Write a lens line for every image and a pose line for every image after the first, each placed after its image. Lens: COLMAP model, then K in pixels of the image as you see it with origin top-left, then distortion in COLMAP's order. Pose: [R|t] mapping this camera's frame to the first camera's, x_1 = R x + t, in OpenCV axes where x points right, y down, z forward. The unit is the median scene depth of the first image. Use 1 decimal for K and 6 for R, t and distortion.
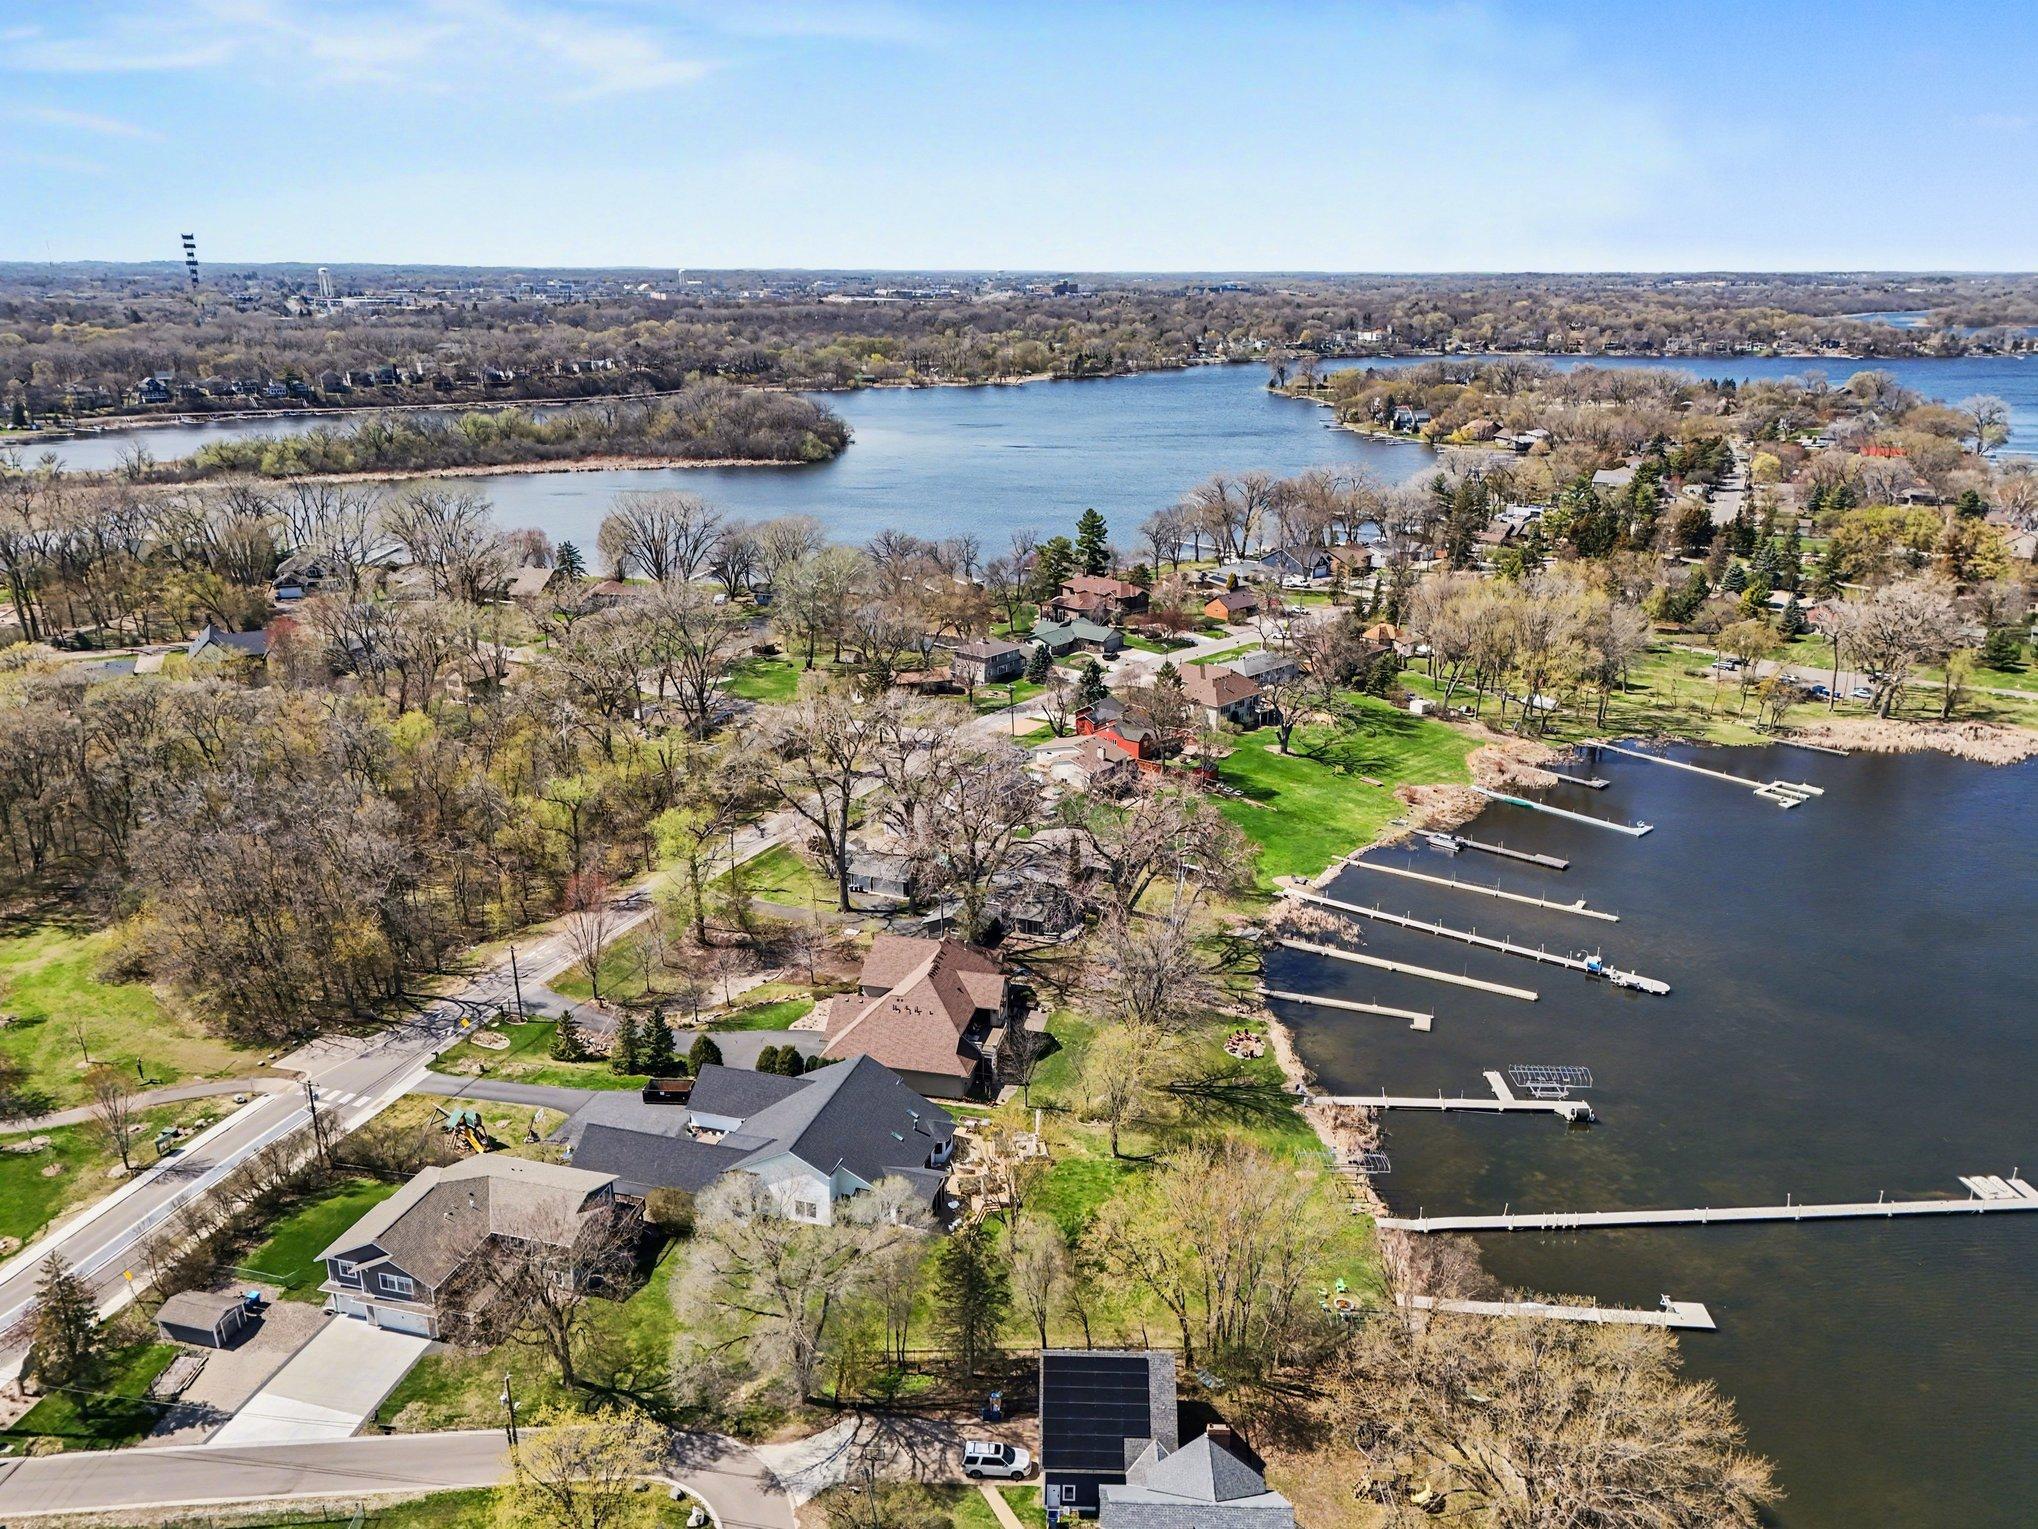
lens RADIAL K [[1478.5, 0, 1048.1], [0, 1478.5, 767.3], [0, 0, 1]] dist [0.080466, -0.072467]
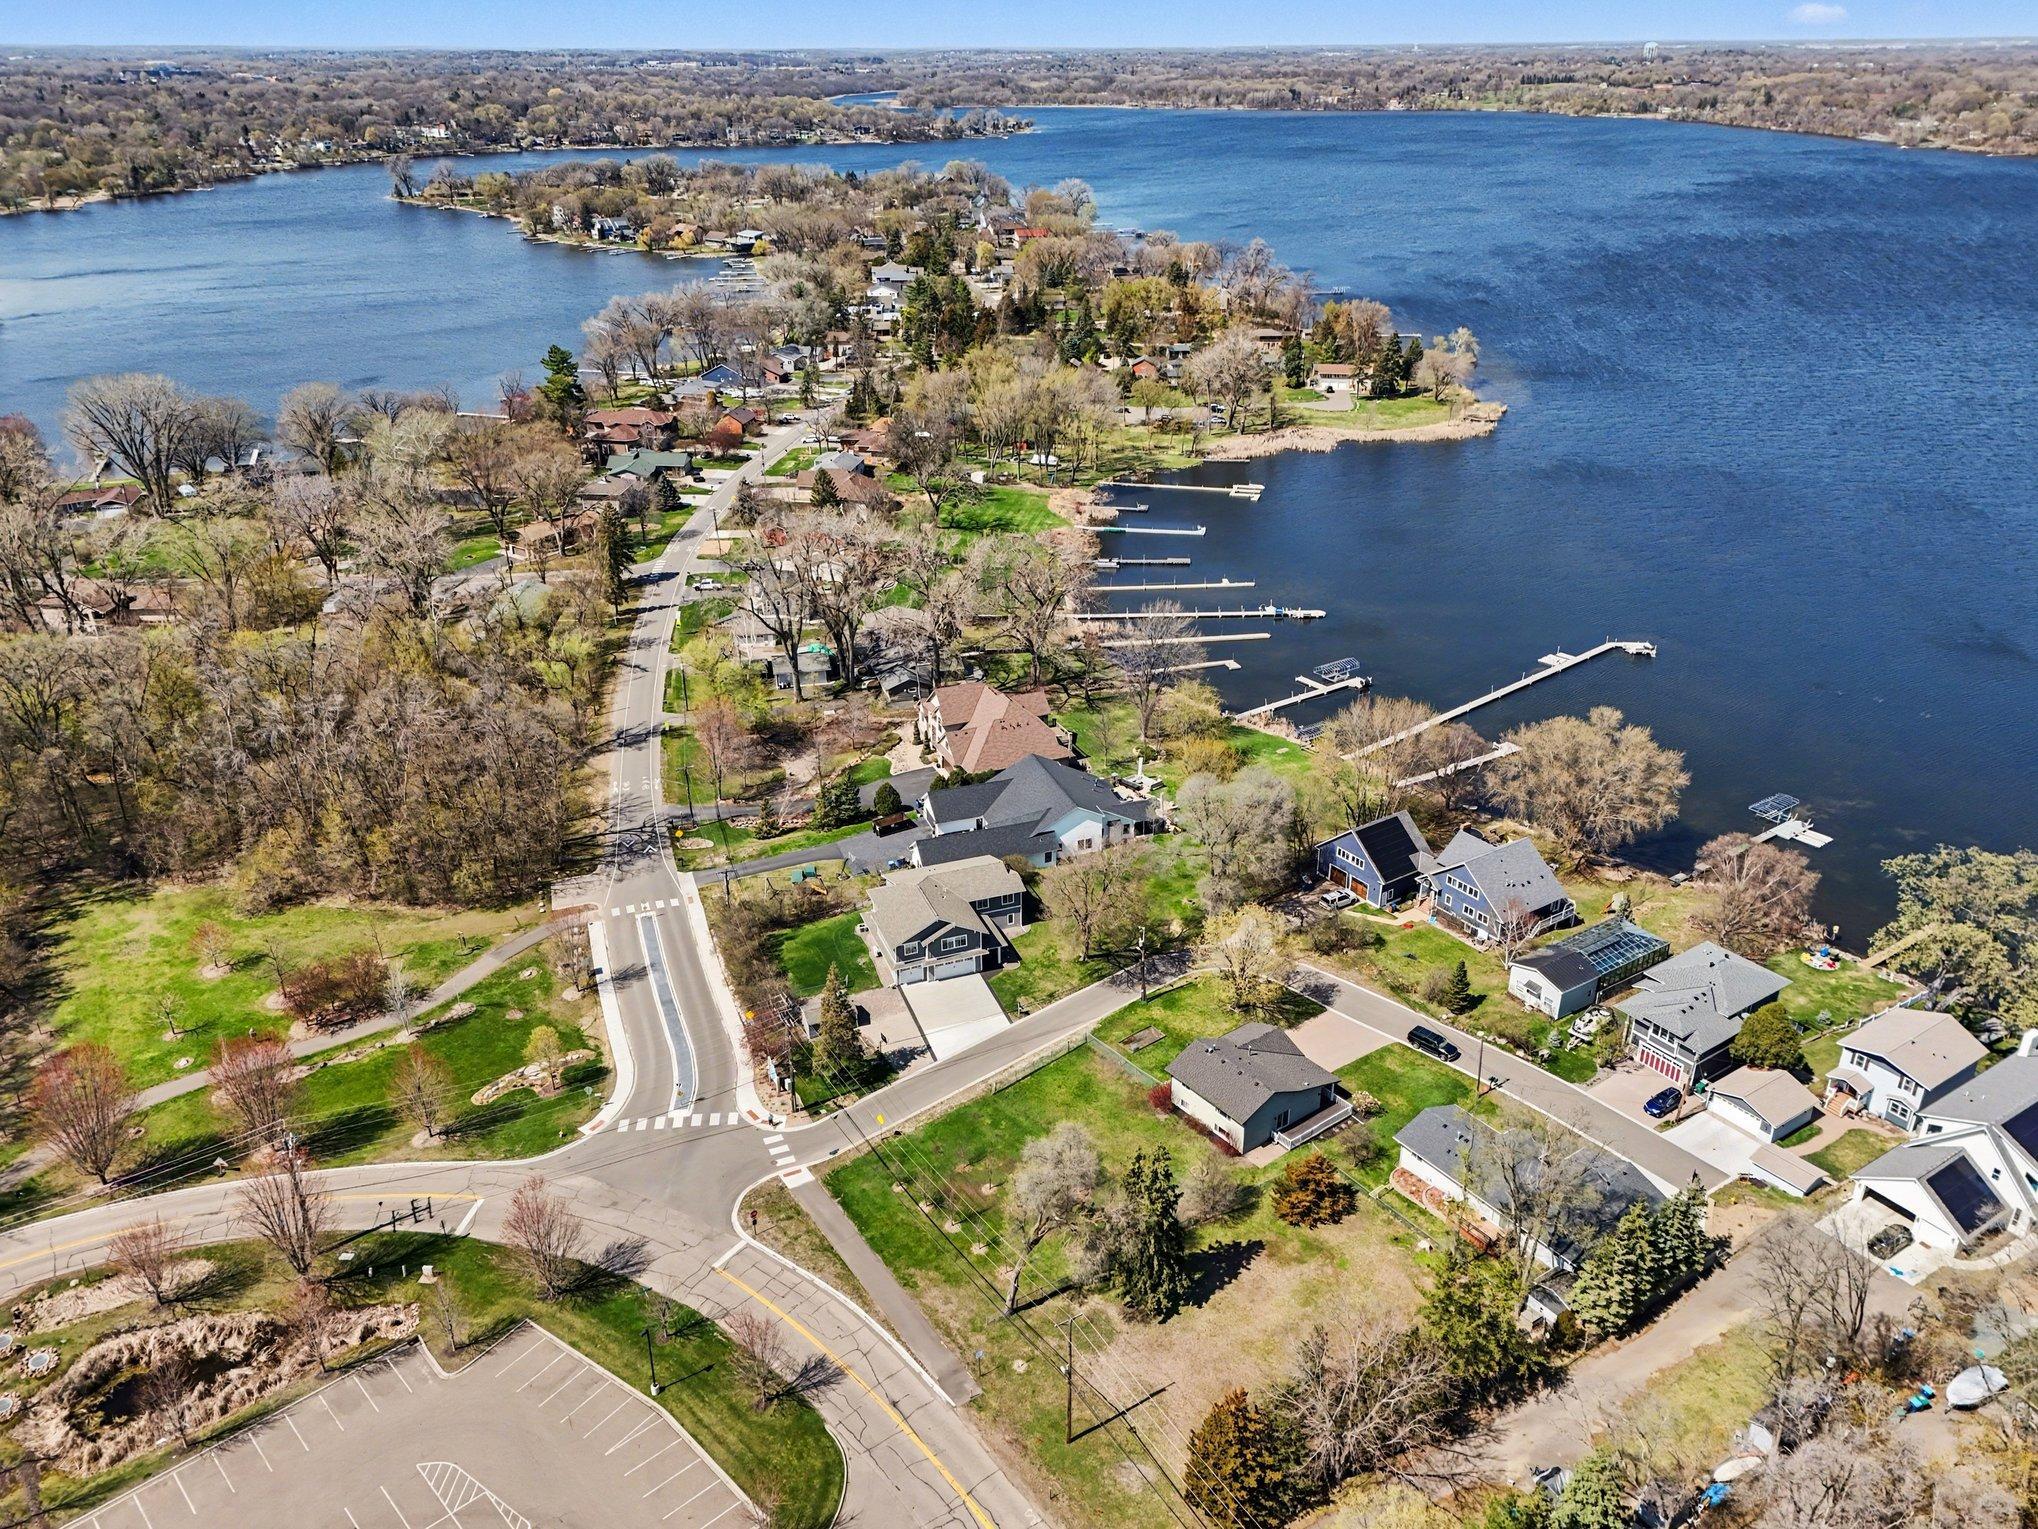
lens RADIAL K [[1495.5, 0, 1019.0], [0, 1495.5, 764.5], [0, 0, 1]] dist [0.083812, -0.070412]
pose [[0.812368, -0.259328, 0.522310, -0.724949], [0.193660, 0.964818, 0.177828, -0.041053], [-0.550049, -0.043311, 0.834008, -0.142483]]
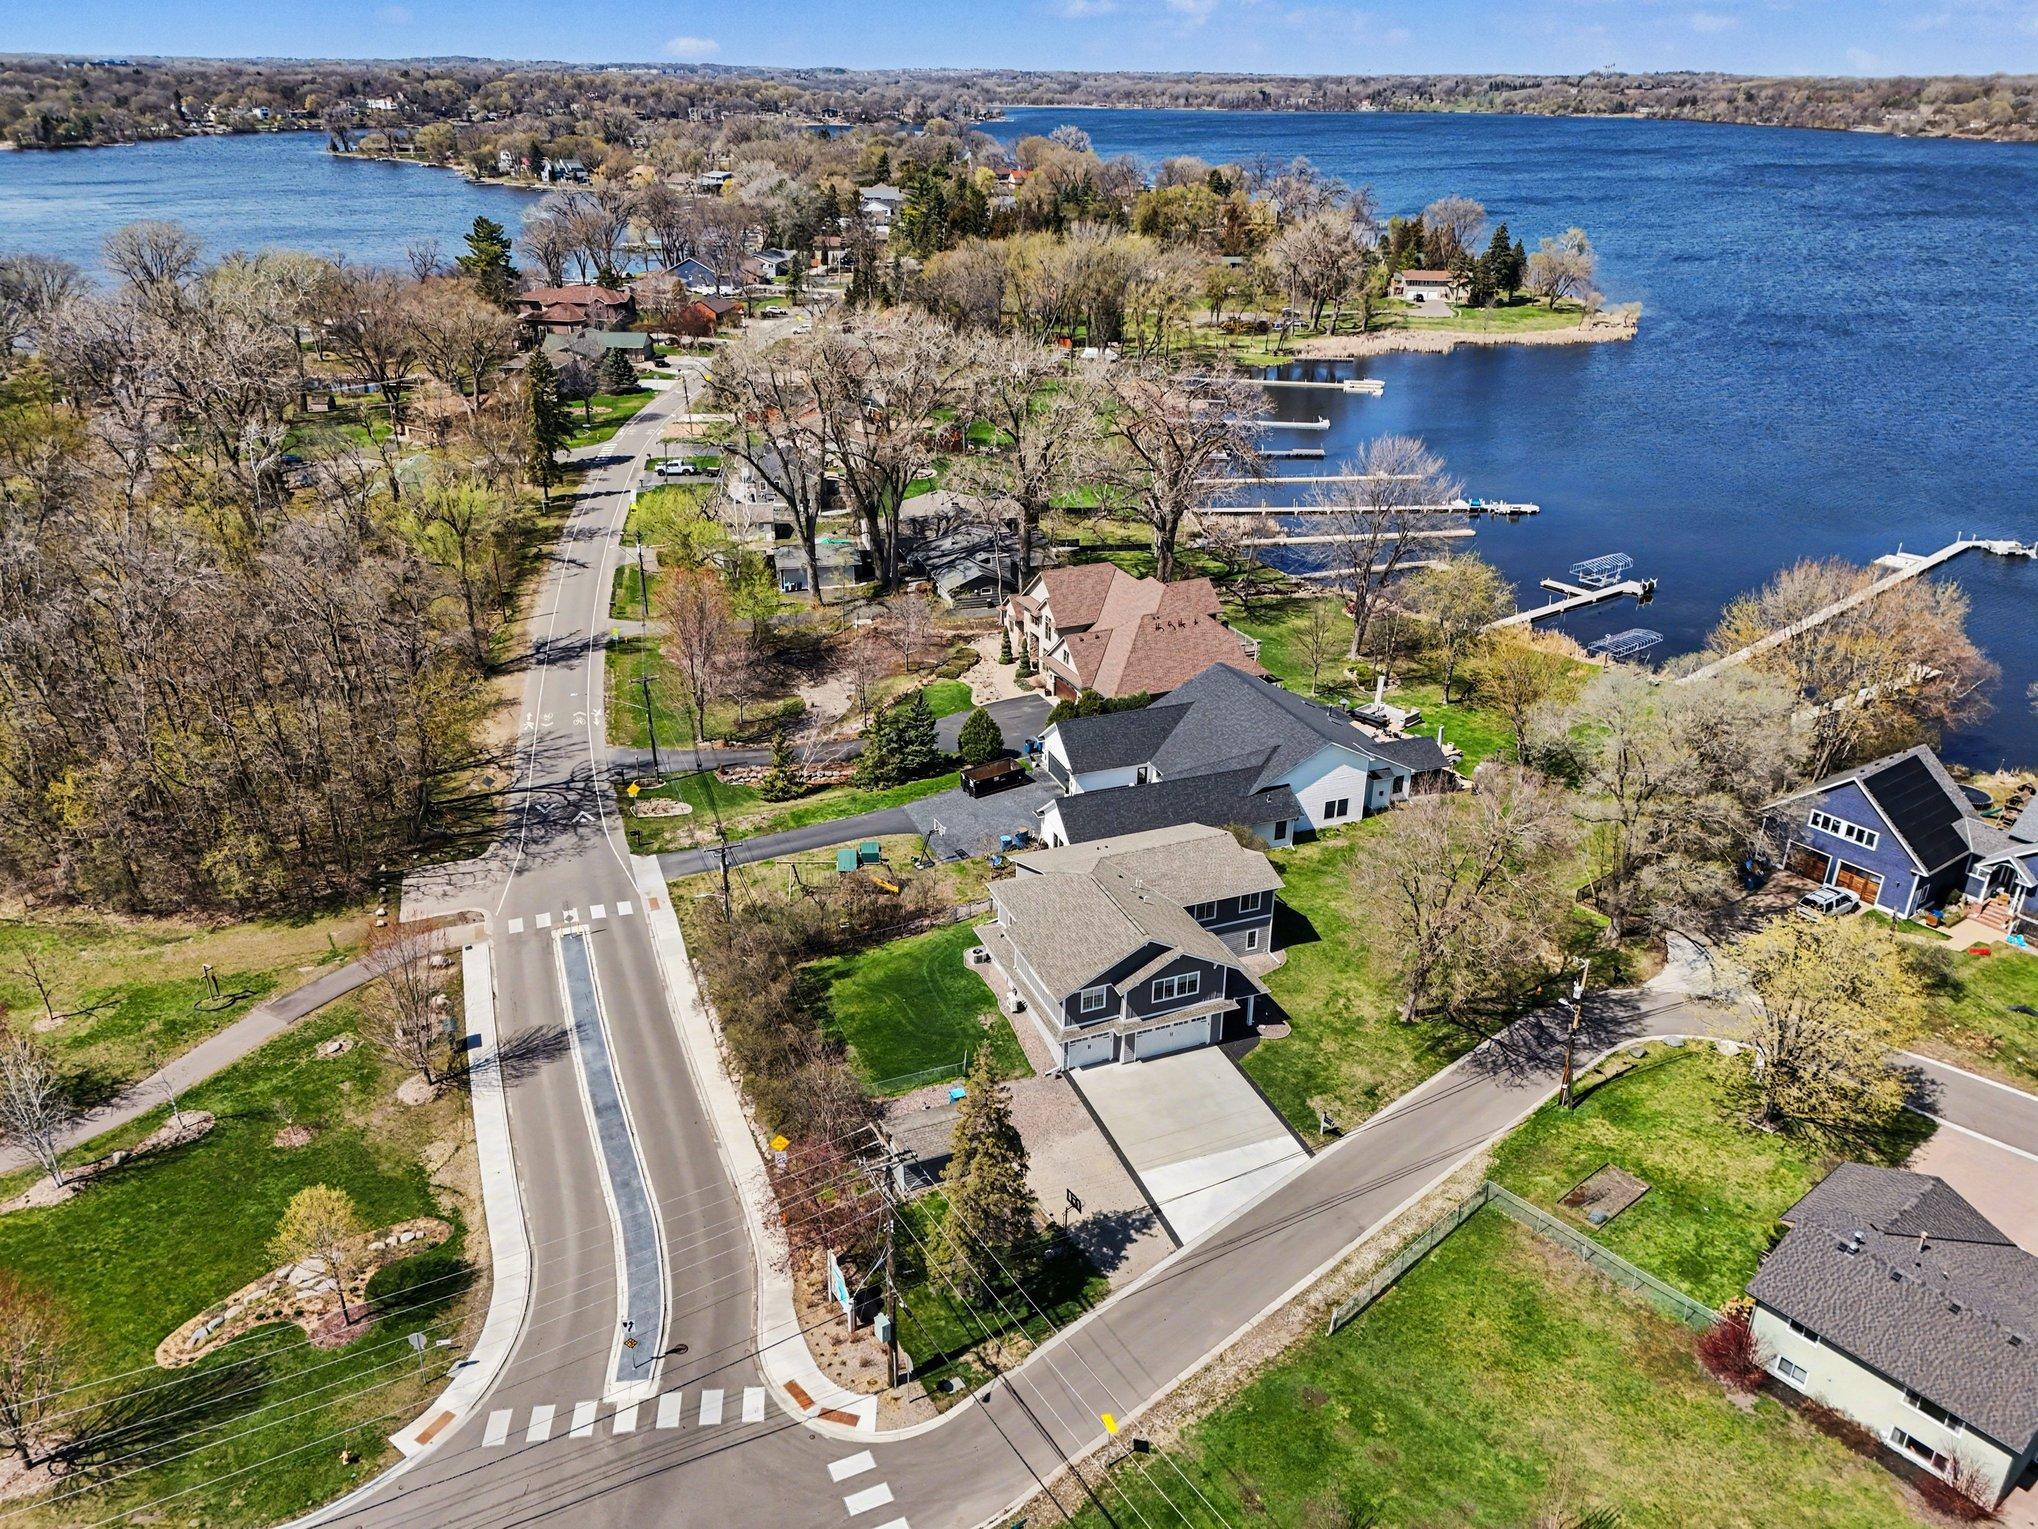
lens RADIAL K [[1472.6, 0, 1000.4], [0, 1472.6, 764.1], [0, 0, 1]] dist [0.061562, -0.035825]
pose [[0.802669, -0.253518, 0.539862, -0.573768], [0.189854, 0.966686, 0.171679, 0.068237], [-0.565401, -0.035307, 0.824060, 0.313131]]
